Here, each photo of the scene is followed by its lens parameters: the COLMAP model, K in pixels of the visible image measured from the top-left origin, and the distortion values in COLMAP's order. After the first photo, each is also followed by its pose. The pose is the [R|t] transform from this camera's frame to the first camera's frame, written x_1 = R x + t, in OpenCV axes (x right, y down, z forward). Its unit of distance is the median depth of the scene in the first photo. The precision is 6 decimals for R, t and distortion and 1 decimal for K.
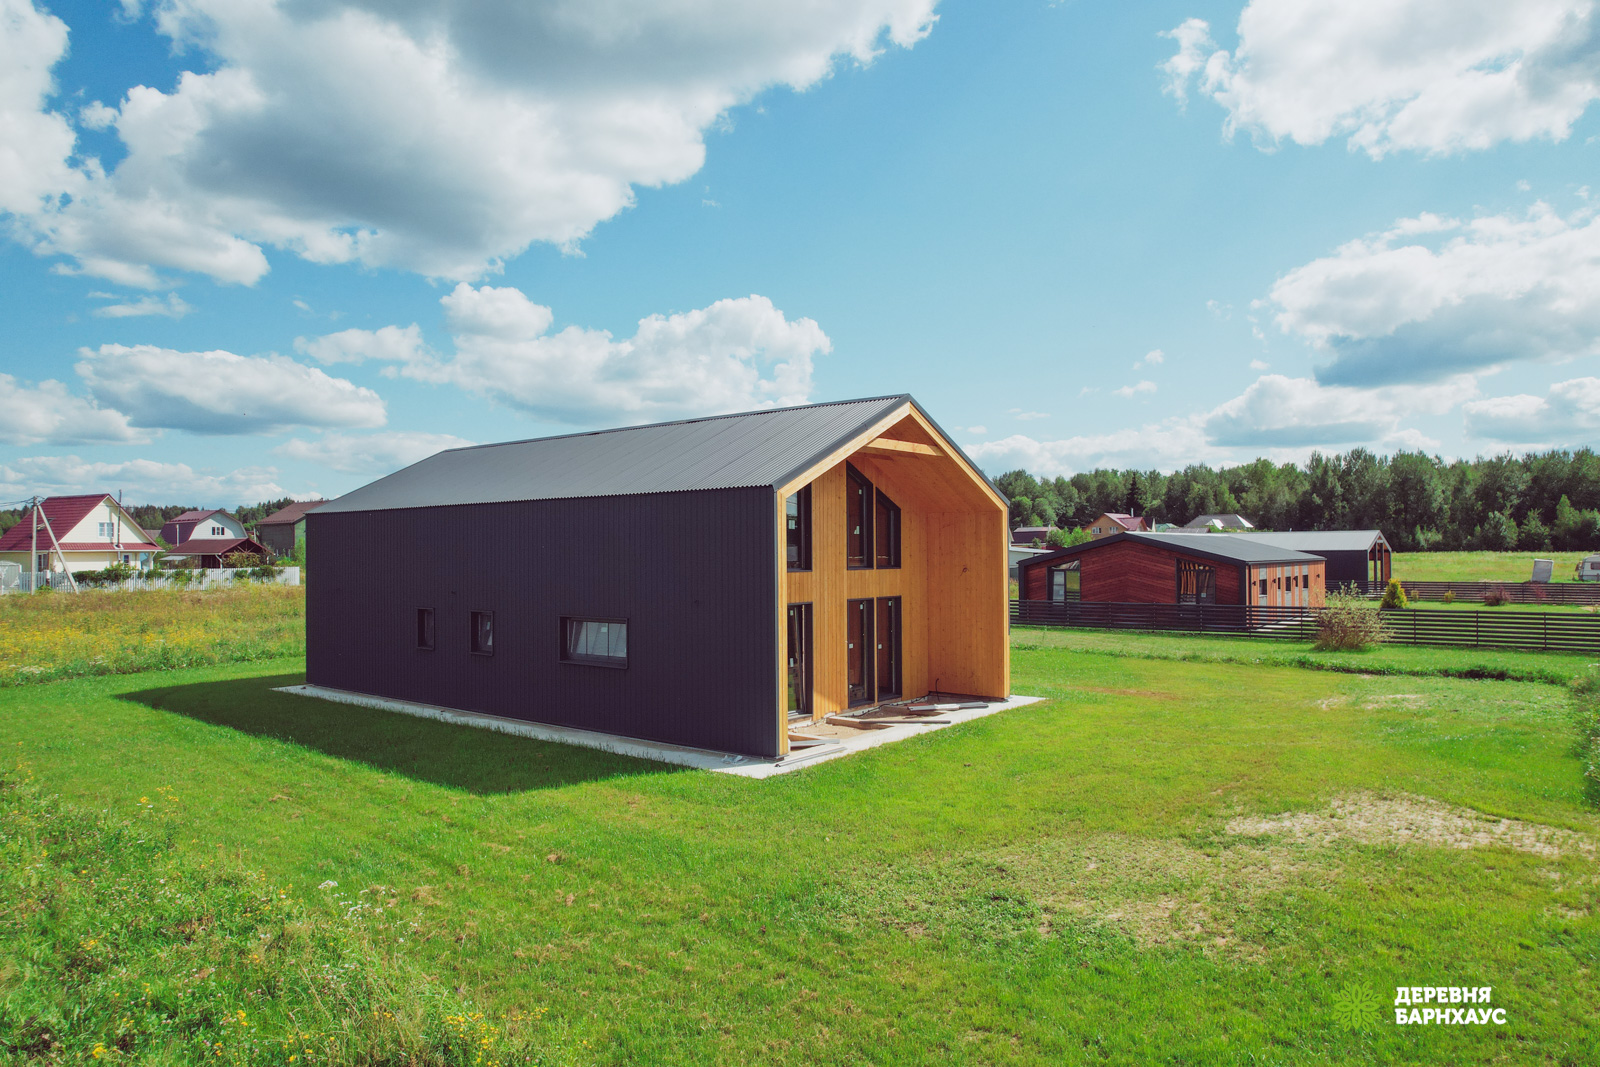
lens RADIAL K [[1020.9, 0, 800.0], [0, 1020.9, 533.5], [0, 0, 1]] dist [-0.093357, 0.065541]
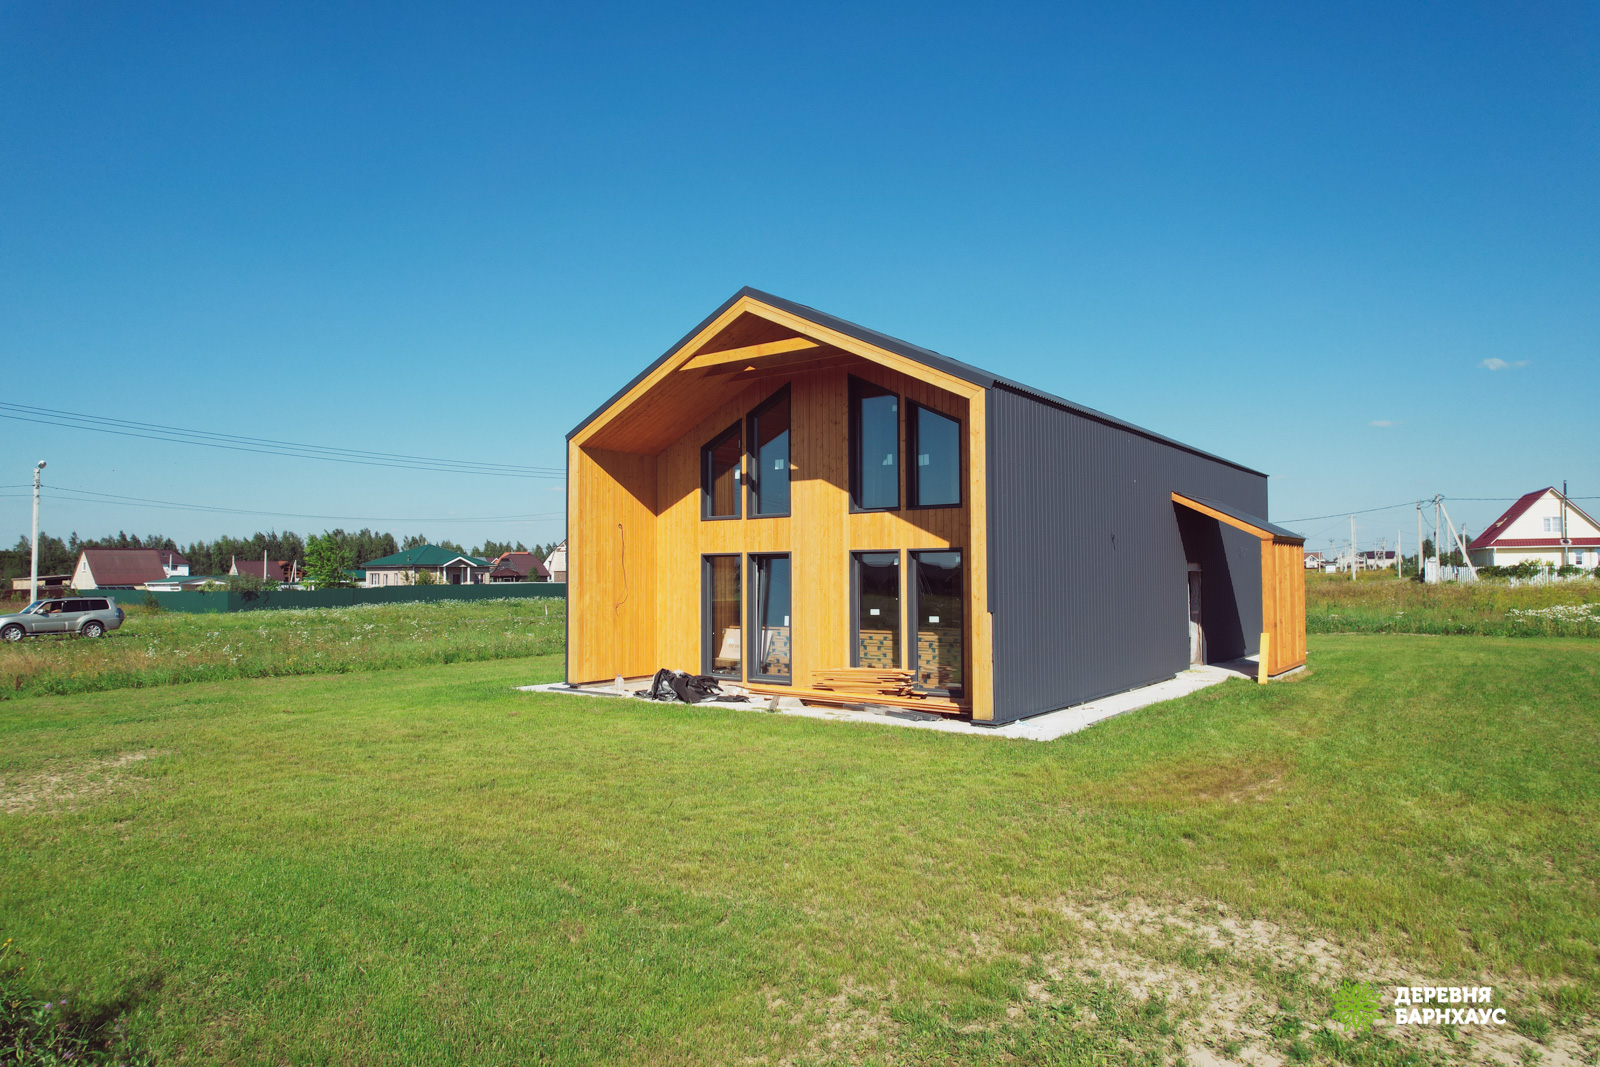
lens RADIAL K [[1017.6, 0, 800.0], [0, 1017.6, 533.5], [0, 0, 1]] dist [-0.028119, 0.003346]
pose [[0.016978, -0.034742, -0.999252, 0.077364], [0.022940, 0.999147, -0.034349, 0.007265], [0.999593, -0.022340, 0.017760, 0.088697]]
